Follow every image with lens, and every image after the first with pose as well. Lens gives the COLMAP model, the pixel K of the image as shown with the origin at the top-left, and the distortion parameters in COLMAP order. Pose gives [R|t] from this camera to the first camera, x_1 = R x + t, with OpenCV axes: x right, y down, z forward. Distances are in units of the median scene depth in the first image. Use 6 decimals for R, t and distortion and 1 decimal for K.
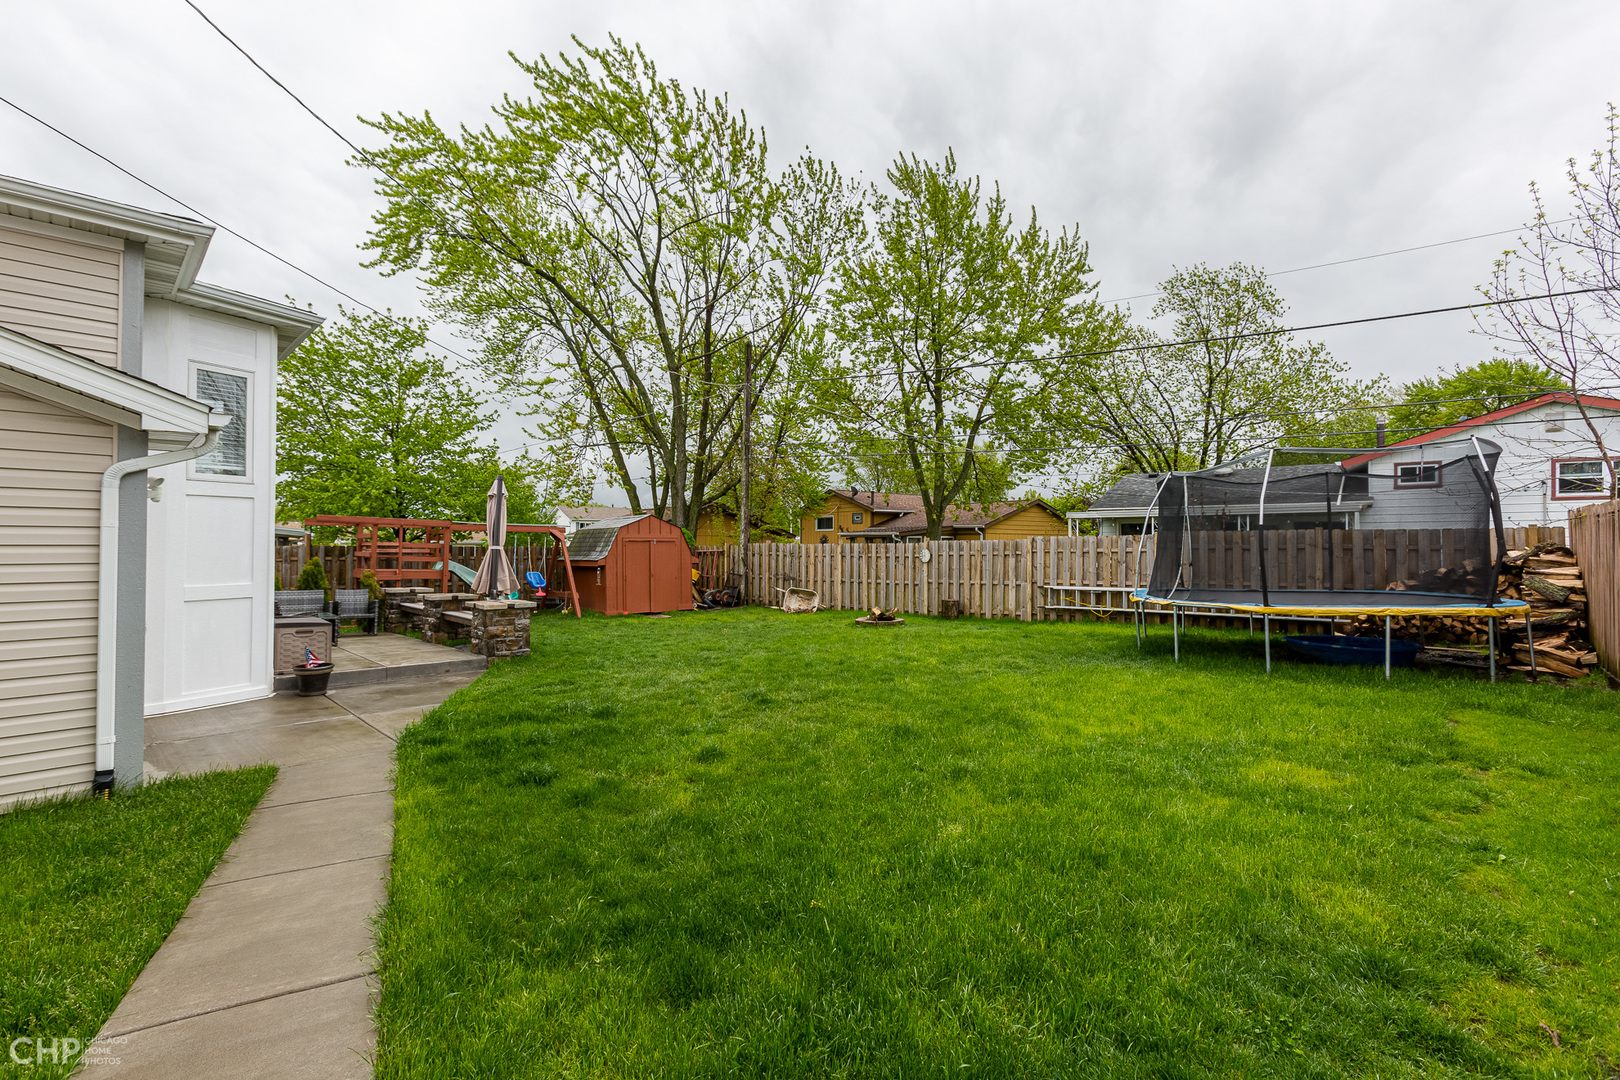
lens RADIAL K [[728.8, 0, 807.7], [0, 728.8, 541.2], [0, 0, 1]] dist [-0.017584, 0.009400]
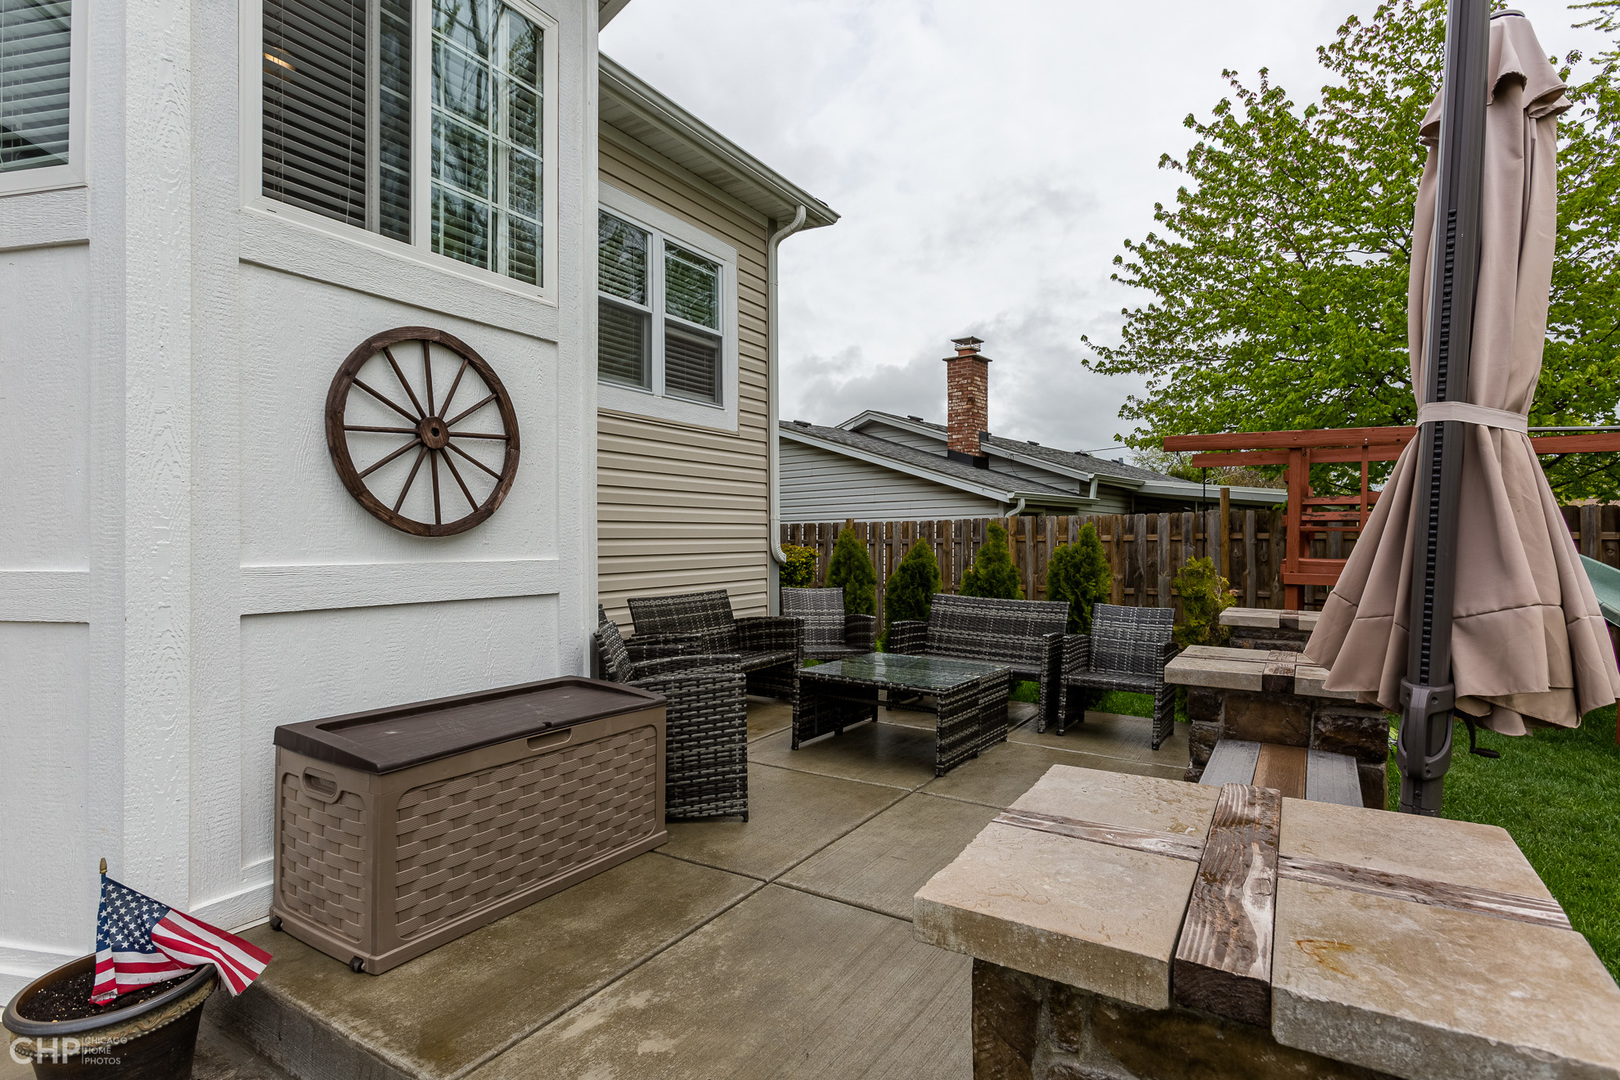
lens RADIAL K [[815.0, 0, 802.1], [0, 815.0, 528.2], [0, 0, 1]] dist [-0.003493, 0.000426]
pose [[0.237176, -0.013908, -0.971367, -0.174950], [0.005728, 0.999900, -0.012918, 0.020777], [0.971450, -0.002500, 0.237232, 0.493439]]
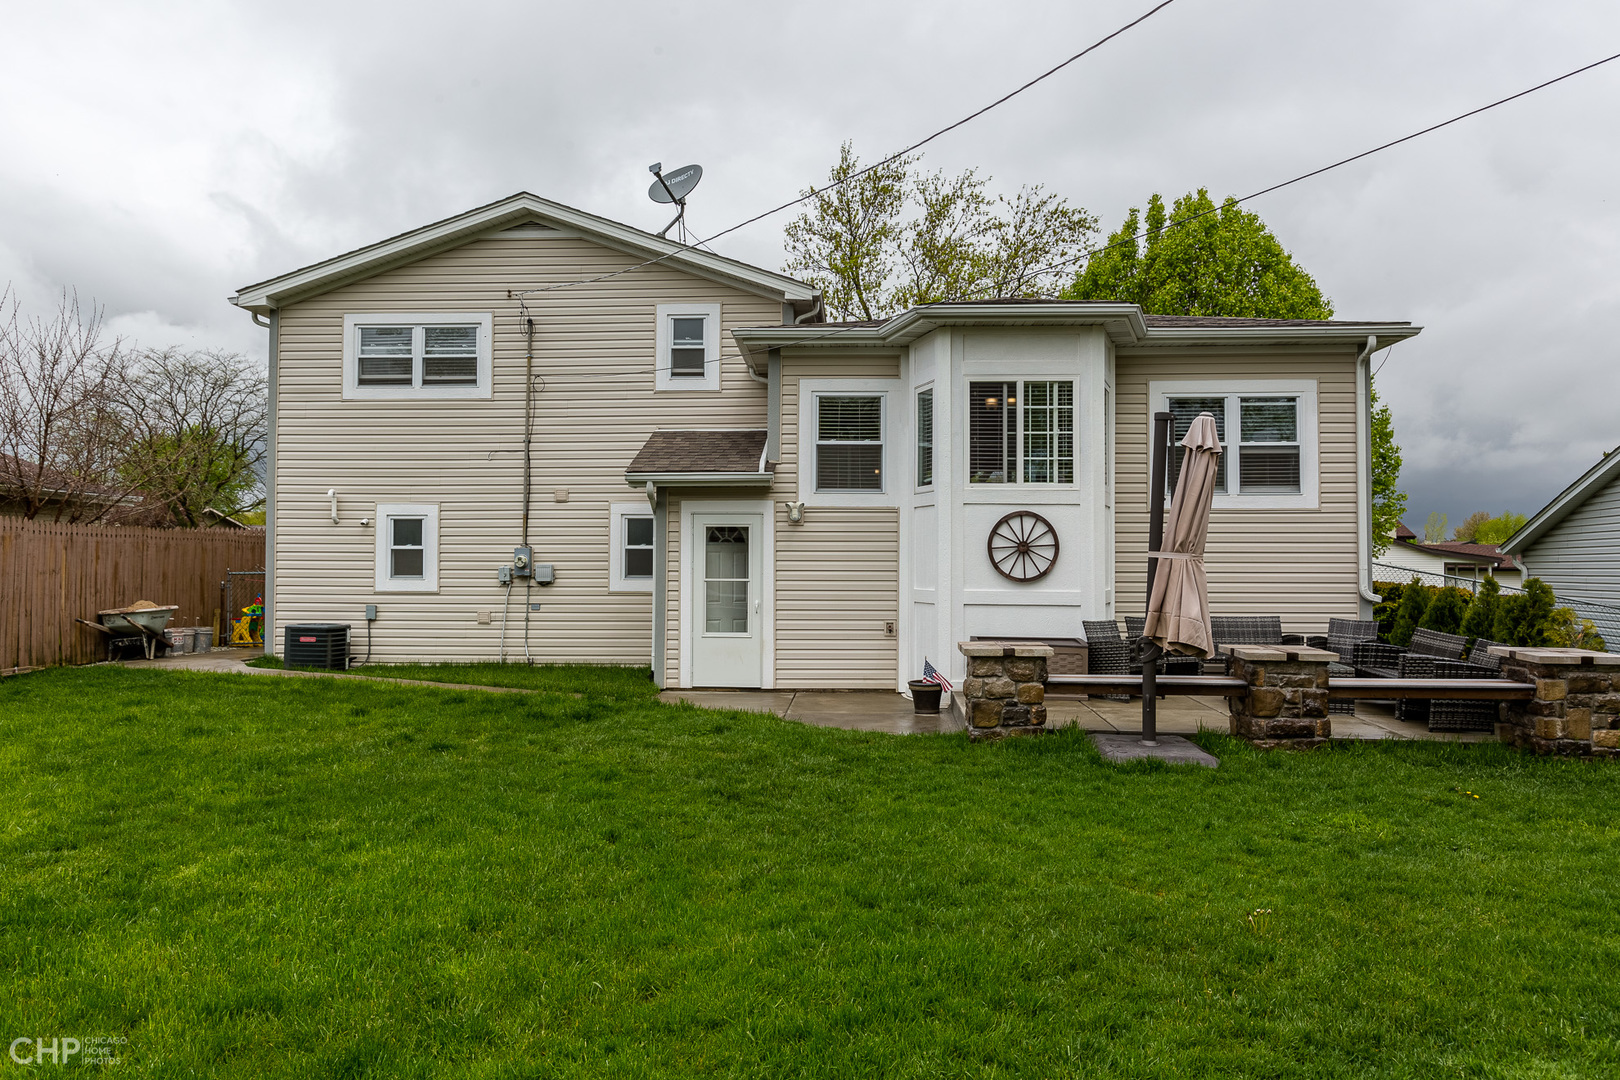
lens RADIAL K [[1119.2, 0, 796.4], [0, 1119.2, 536.2], [0, 0, 1]] dist [-0.009343, -0.000962]
pose [[-0.753932, -0.019472, -0.656664, 0.165854], [-0.003884, 0.999675, -0.025183, 0.010230], [0.656941, -0.016436, -0.753763, 0.853078]]
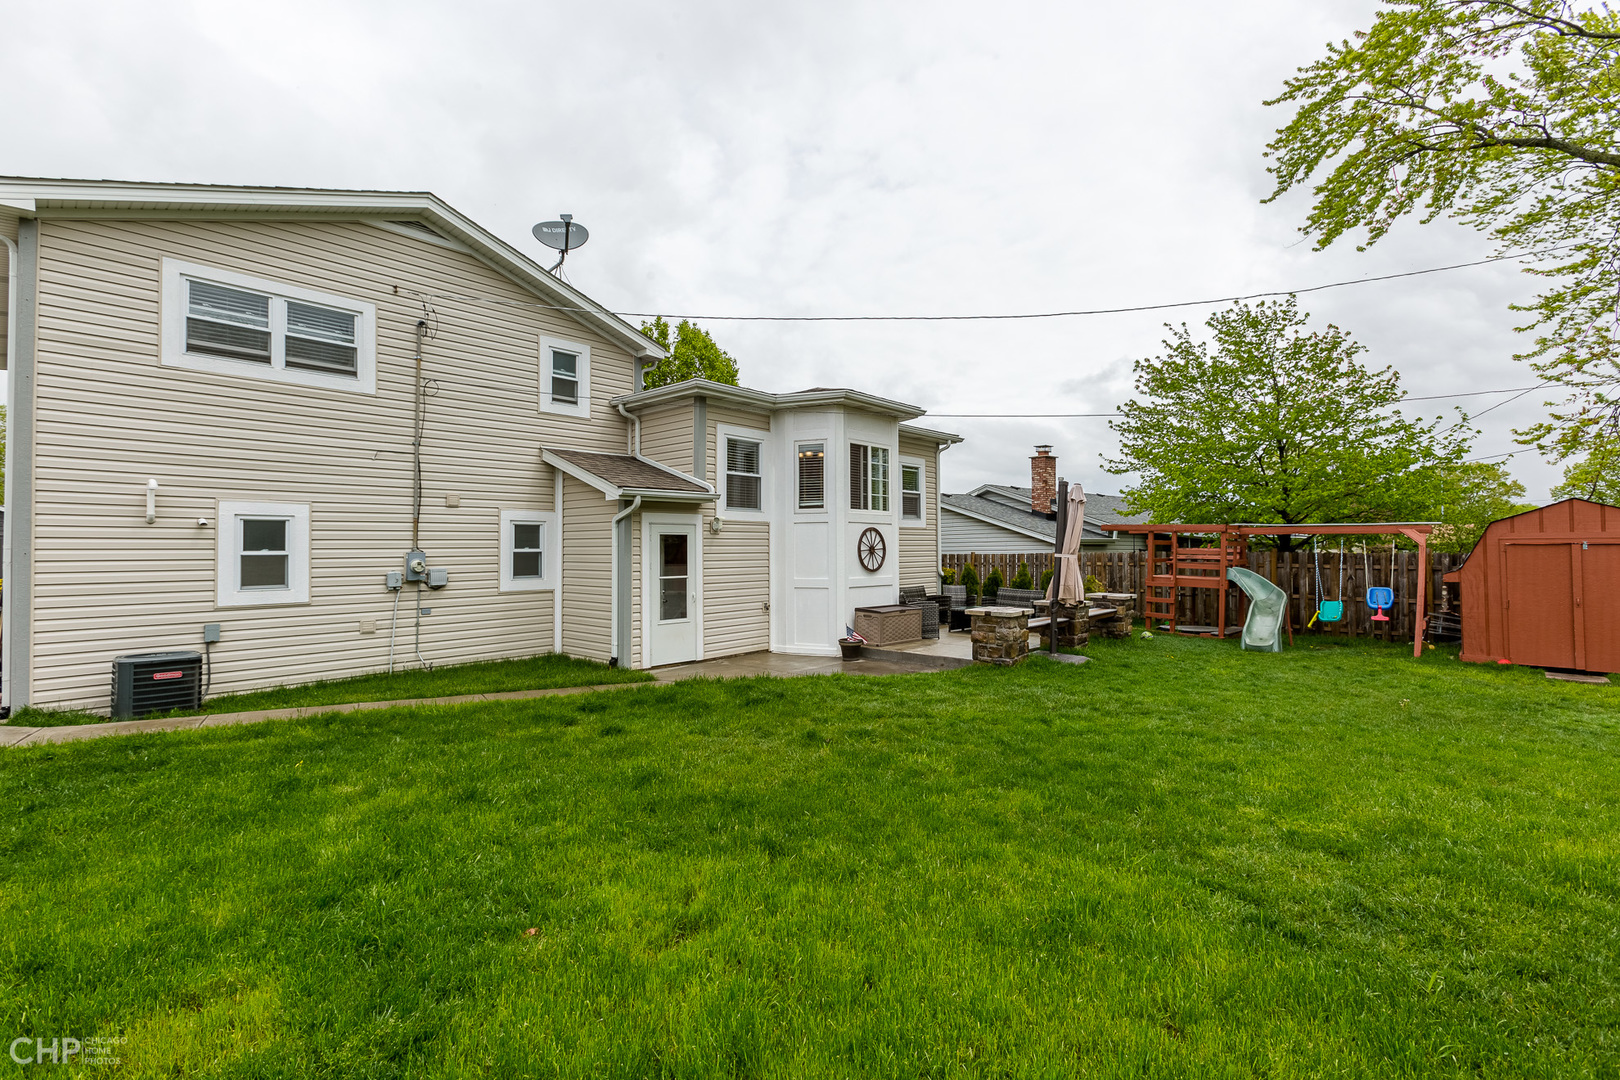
lens RADIAL K [[728.8, 0, 805.0], [0, 728.8, 536.0], [0, 0, 1]] dist [-0.017584, 0.009400]
pose [[0.053846, -0.018786, -0.998373, 0.313531], [0.007807, 0.999800, -0.018391, -0.000771], [0.998519, -0.006804, 0.053982, 0.364458]]
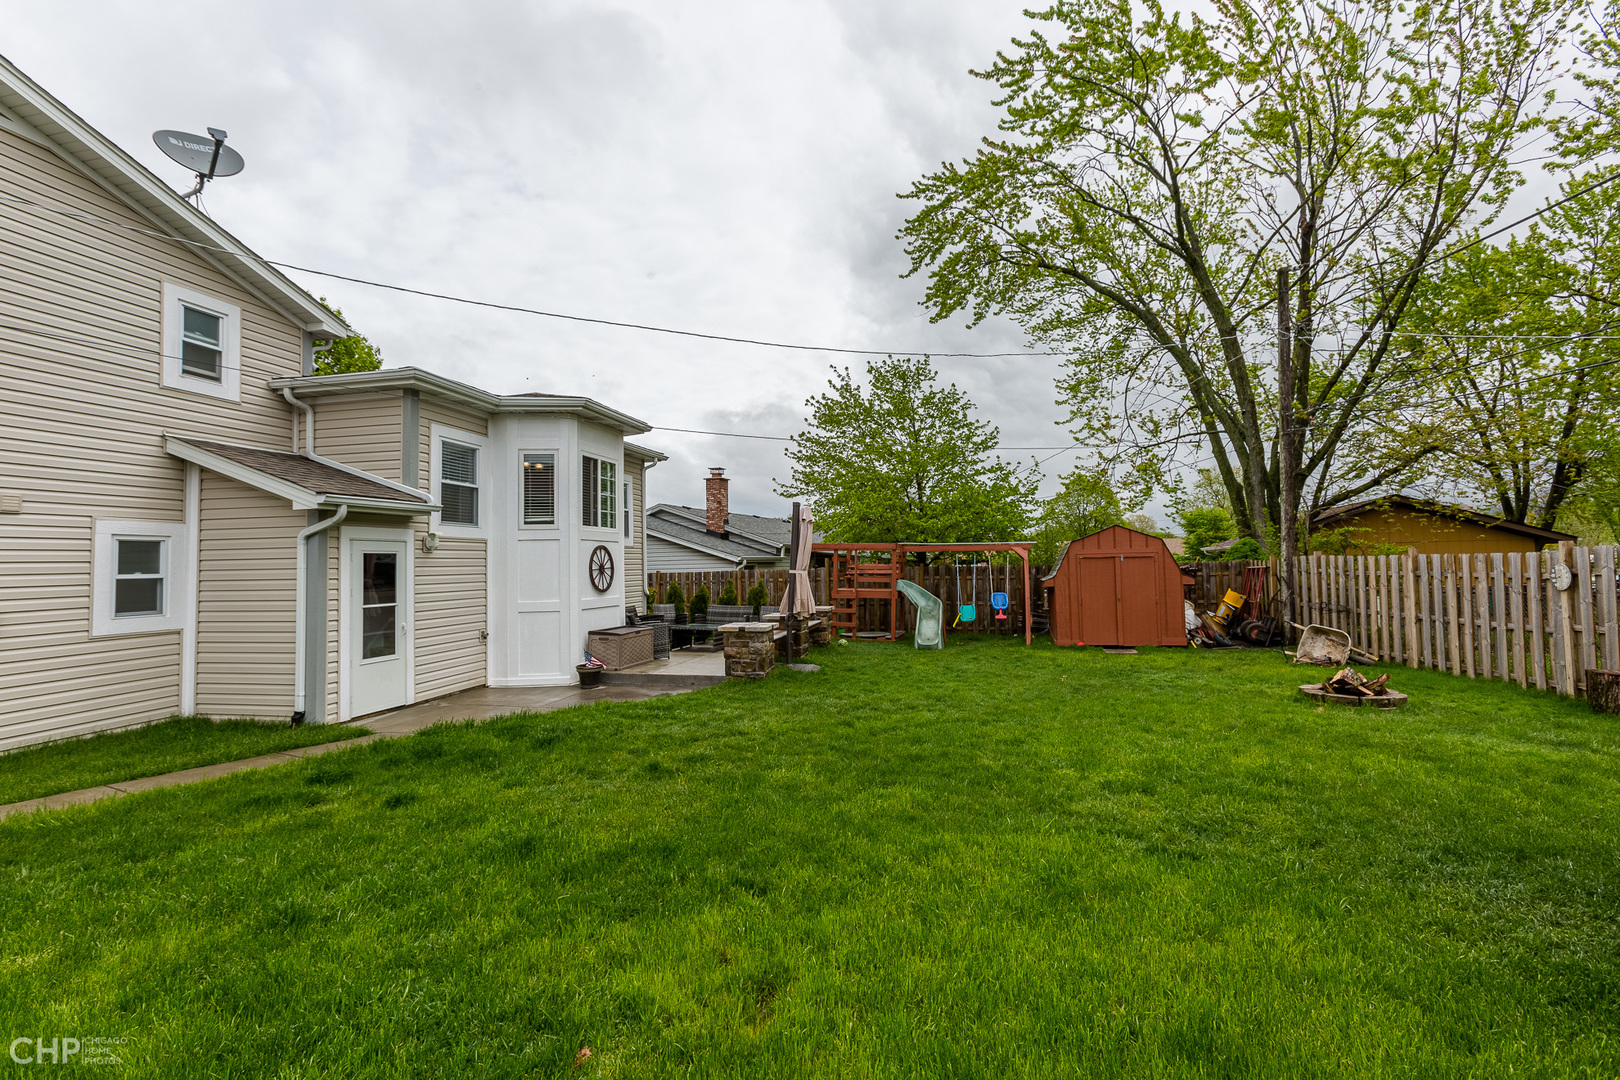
lens RADIAL K [[728.8, 0, 809.9], [0, 728.8, 535.5], [0, 0, 1]] dist [-0.017584, 0.009400]
pose [[0.539758, -0.044485, -0.840644, 0.277630], [0.022275, 0.999008, -0.038563, -0.000549], [0.841525, 0.002089, 0.540214, 0.273551]]
